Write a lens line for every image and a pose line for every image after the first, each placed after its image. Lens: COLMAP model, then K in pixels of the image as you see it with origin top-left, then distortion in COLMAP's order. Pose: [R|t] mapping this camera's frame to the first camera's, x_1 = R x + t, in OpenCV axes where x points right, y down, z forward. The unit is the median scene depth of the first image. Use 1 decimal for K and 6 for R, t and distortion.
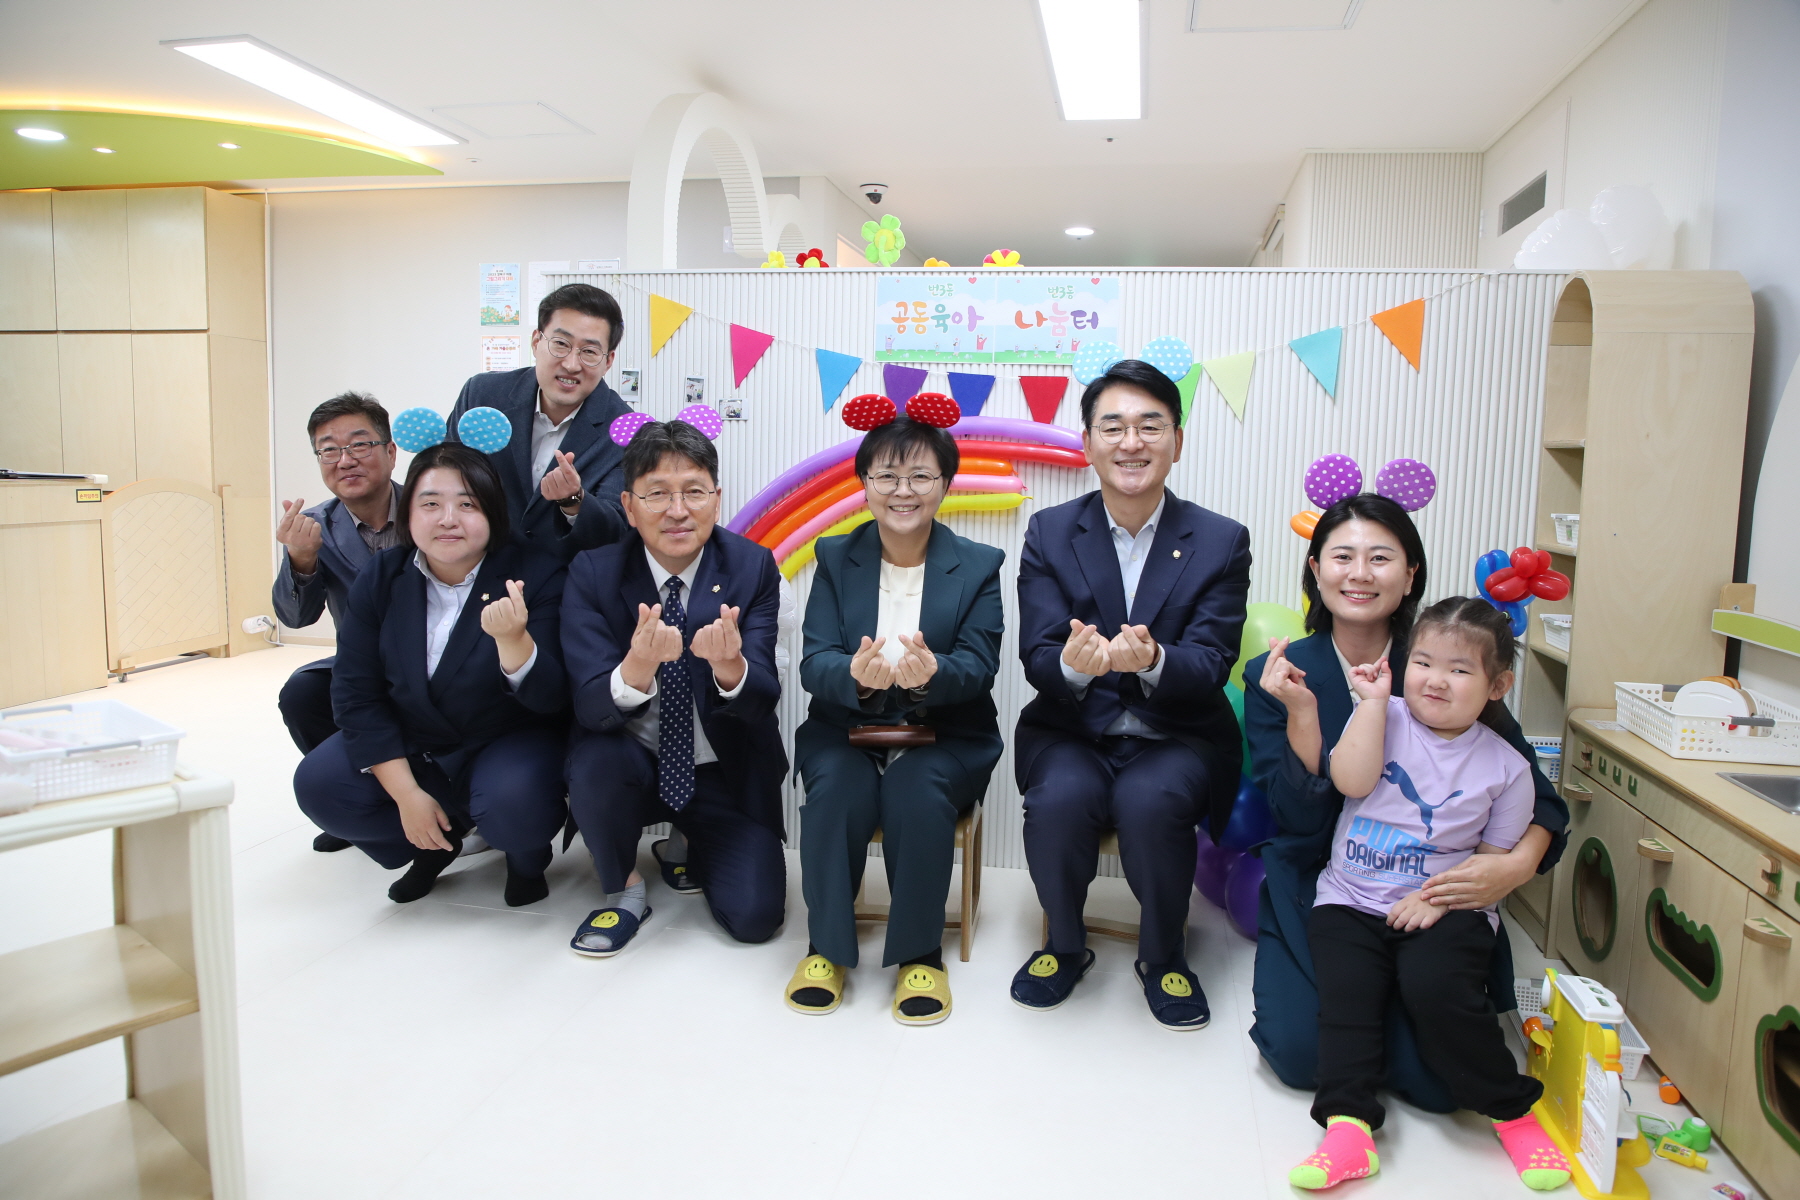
lens RADIAL K [[1220.5, 0, 900.0], [0, 1220.5, 600.0], [0, 0, 1]] dist [-0.097516, 0.033751]
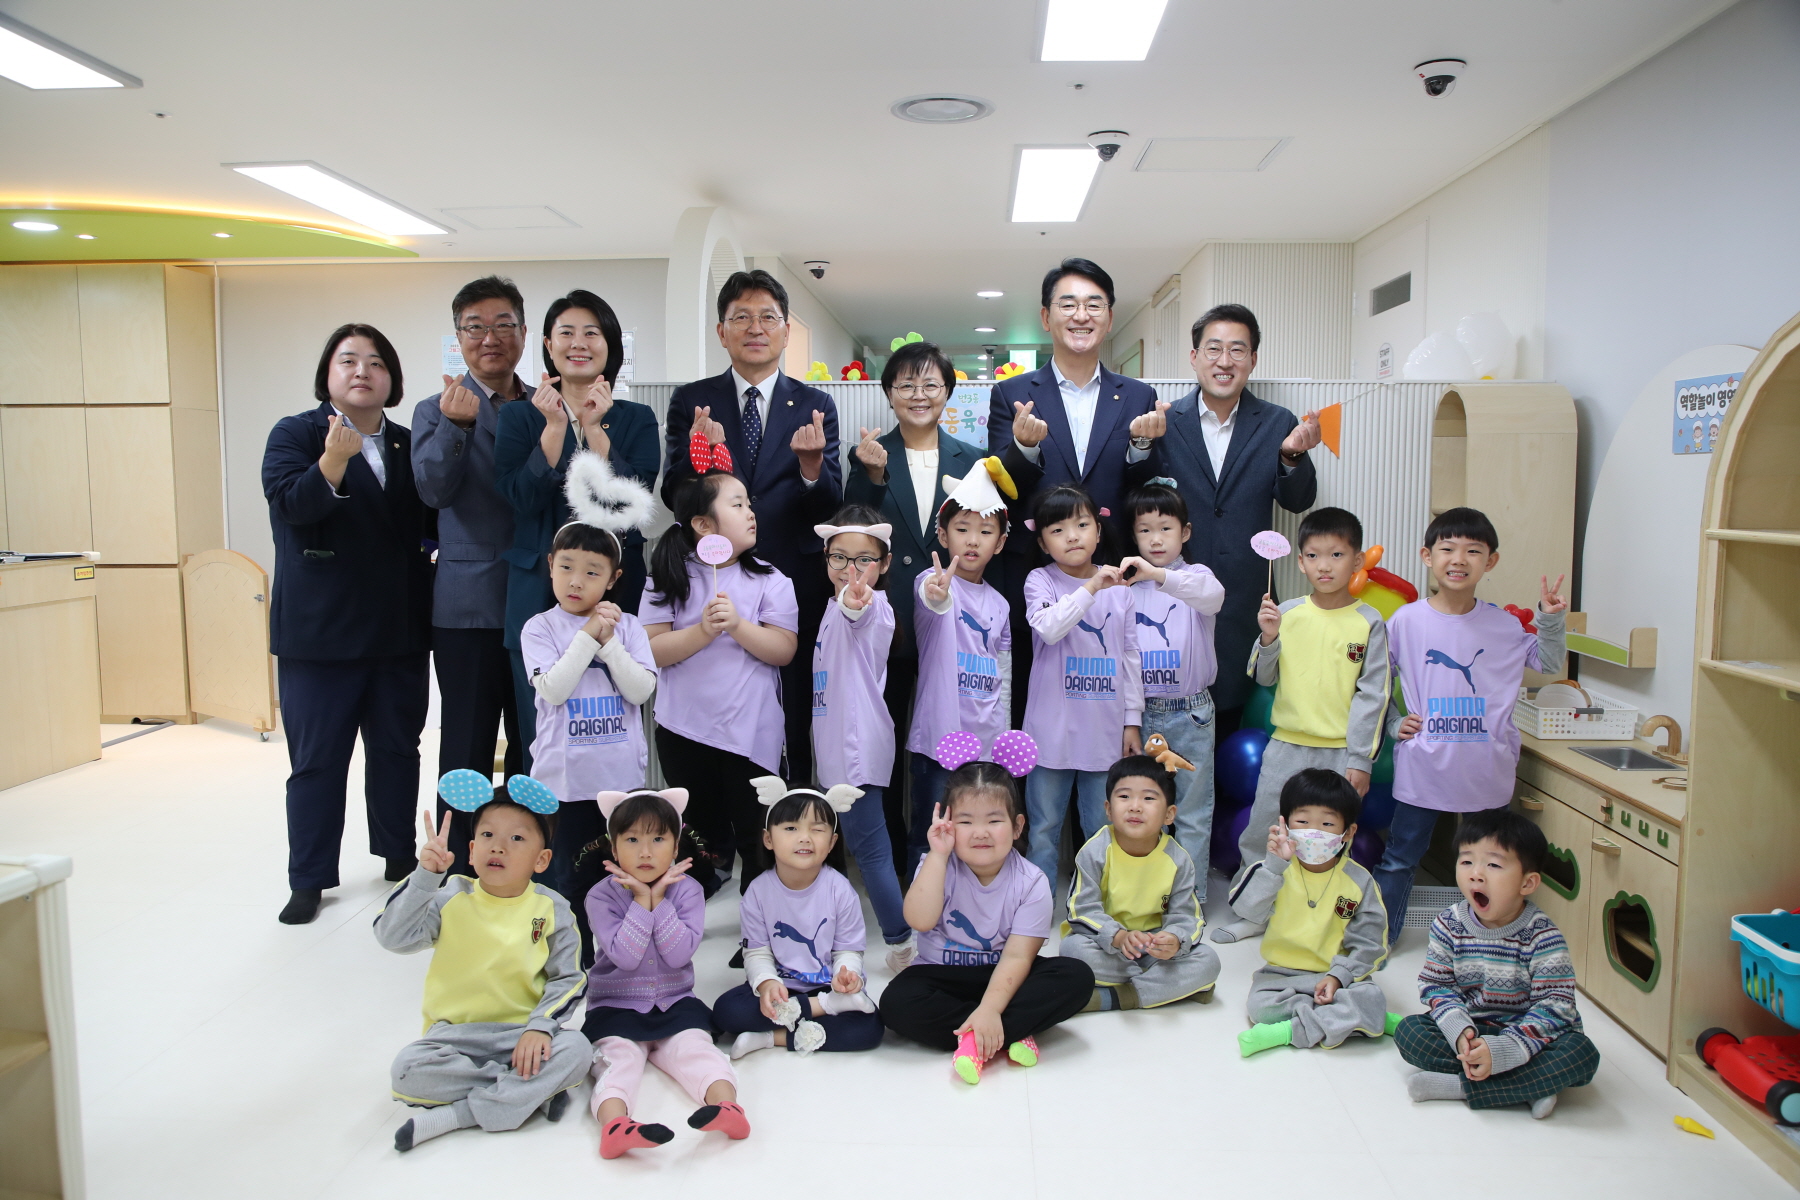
lens RADIAL K [[1286.2, 0, 900.0], [0, 1286.2, 600.0], [0, 0, 1]] dist [-0.080678, 0.000403]
pose [[0.989841, -0.040368, 0.136328, -0.215136], [0.042547, 0.999009, -0.013104, -0.032920], [-0.135664, 0.018771, 0.990577, -0.284862]]
